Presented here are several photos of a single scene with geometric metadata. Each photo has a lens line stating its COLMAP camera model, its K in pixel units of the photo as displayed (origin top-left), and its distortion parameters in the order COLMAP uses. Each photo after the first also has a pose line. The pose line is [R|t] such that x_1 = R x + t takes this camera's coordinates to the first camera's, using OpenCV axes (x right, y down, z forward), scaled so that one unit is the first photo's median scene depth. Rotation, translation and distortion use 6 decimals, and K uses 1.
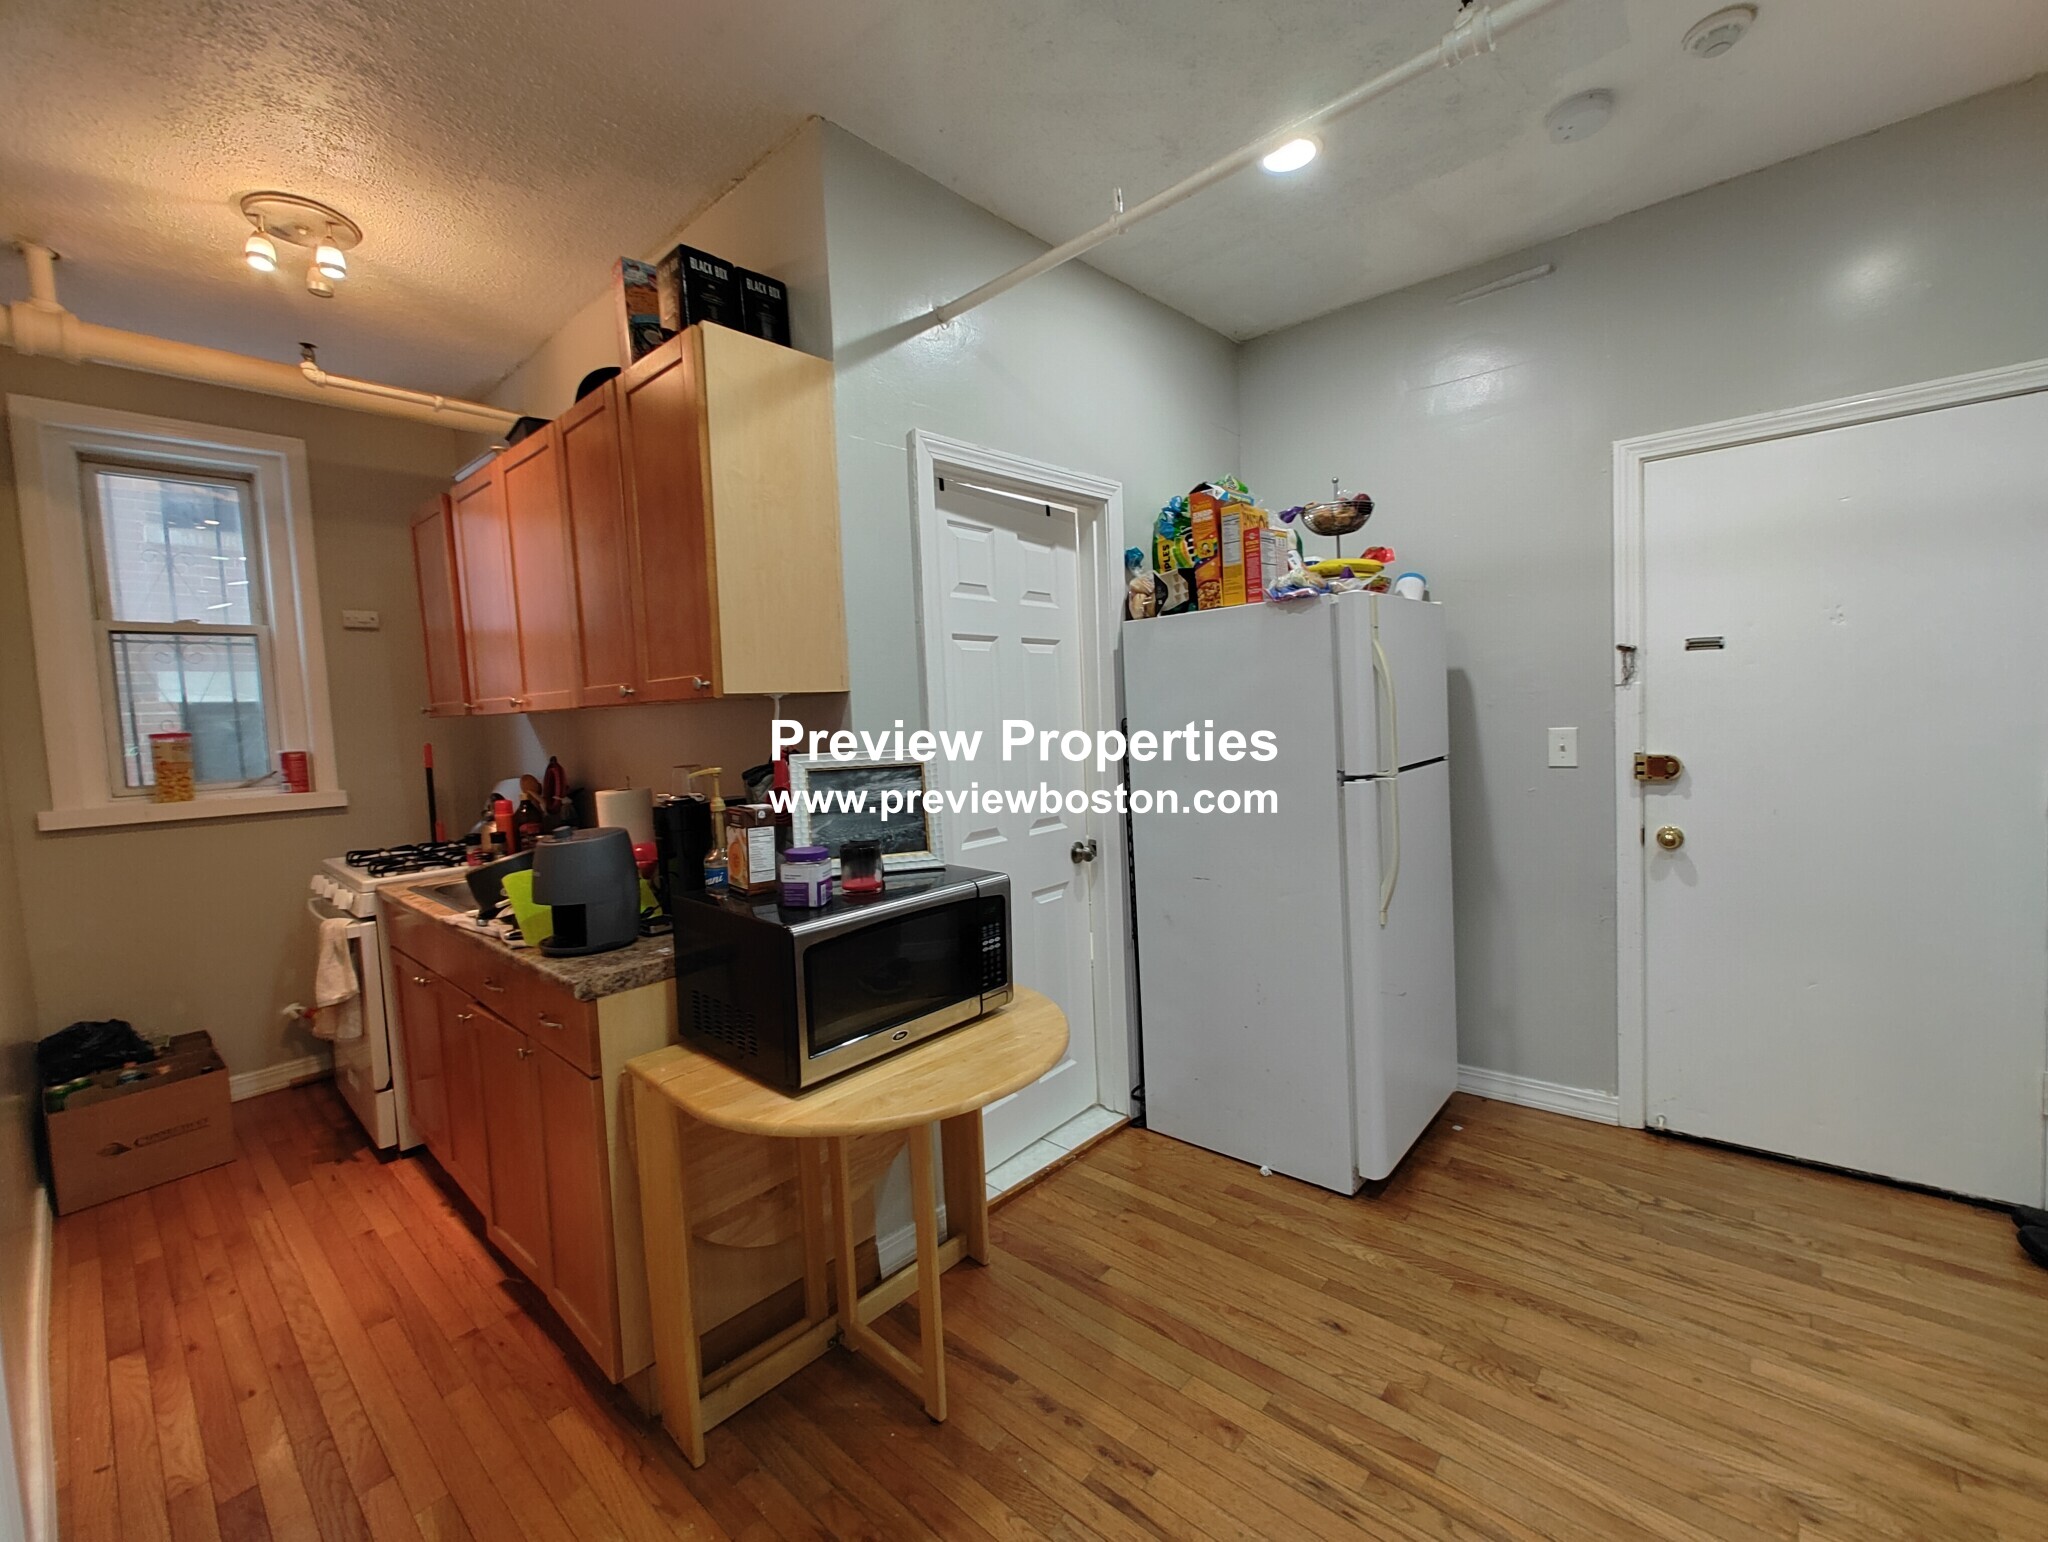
lens RADIAL K [[853.8, 0, 1028.5], [0, 853.8, 772.4], [0, 0, 1]] dist [-0.001465, -0.000257]
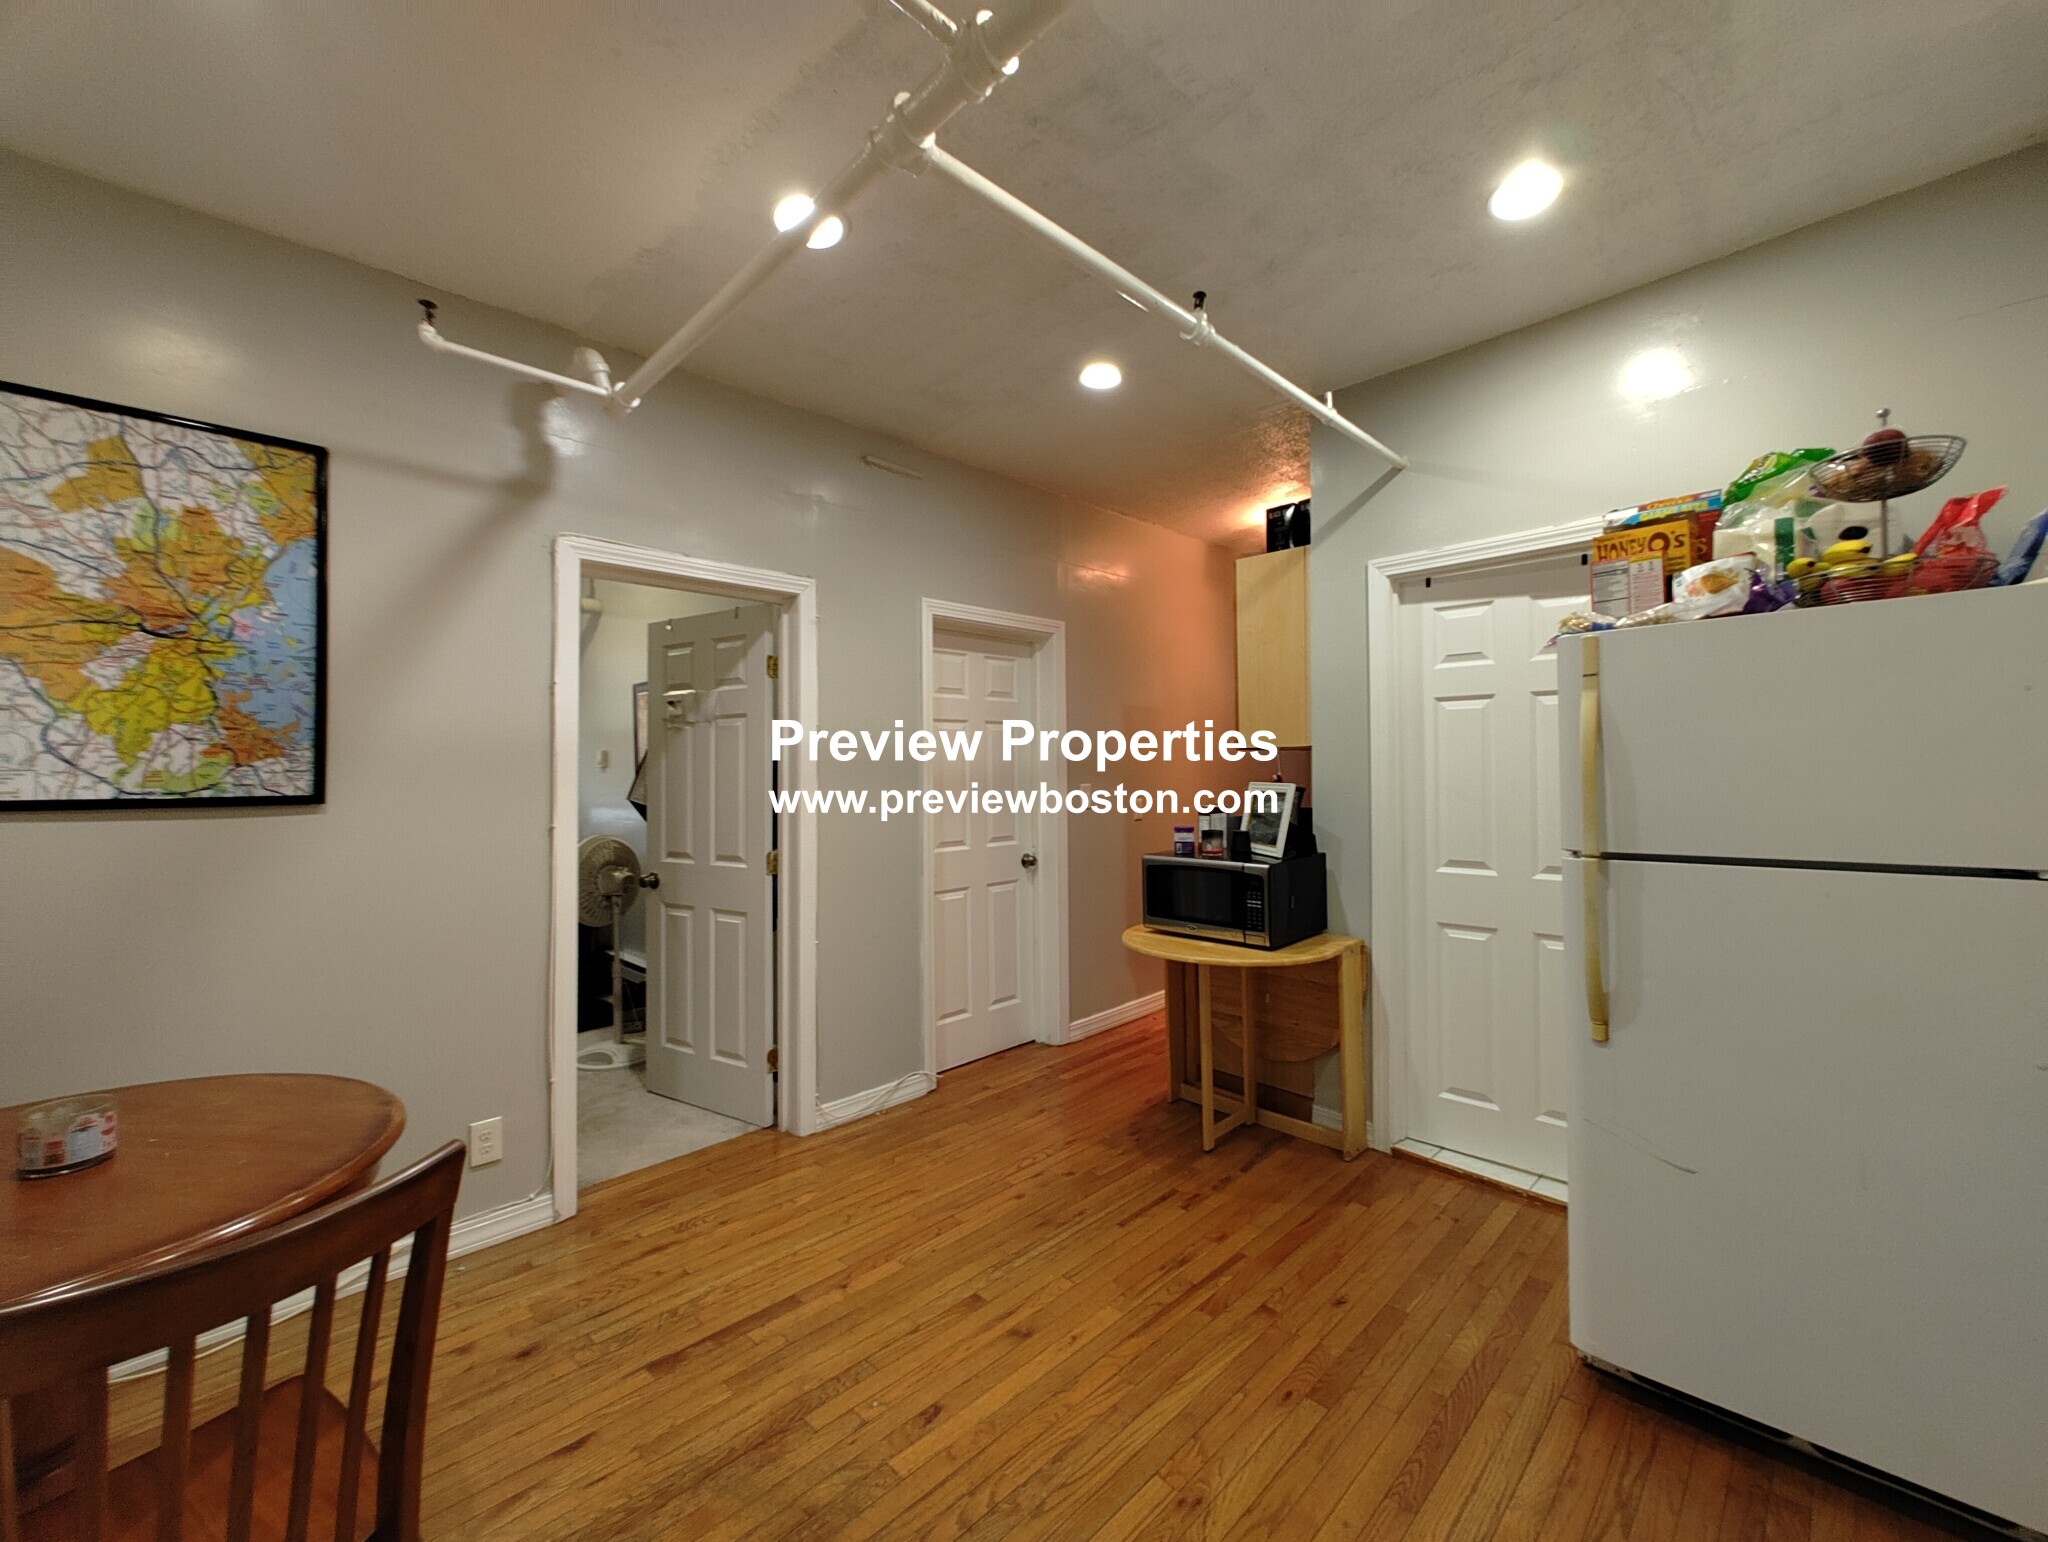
lens RADIAL K [[853.8, 0, 1027.7], [0, 853.8, 764.6], [0, 0, 1]] dist [-0.001465, -0.000257]
pose [[-0.060453, 0.038999, -0.997409, 1.599074], [-0.053658, 0.997665, 0.042261, -0.111634], [0.996728, 0.056074, -0.058219, 0.636692]]
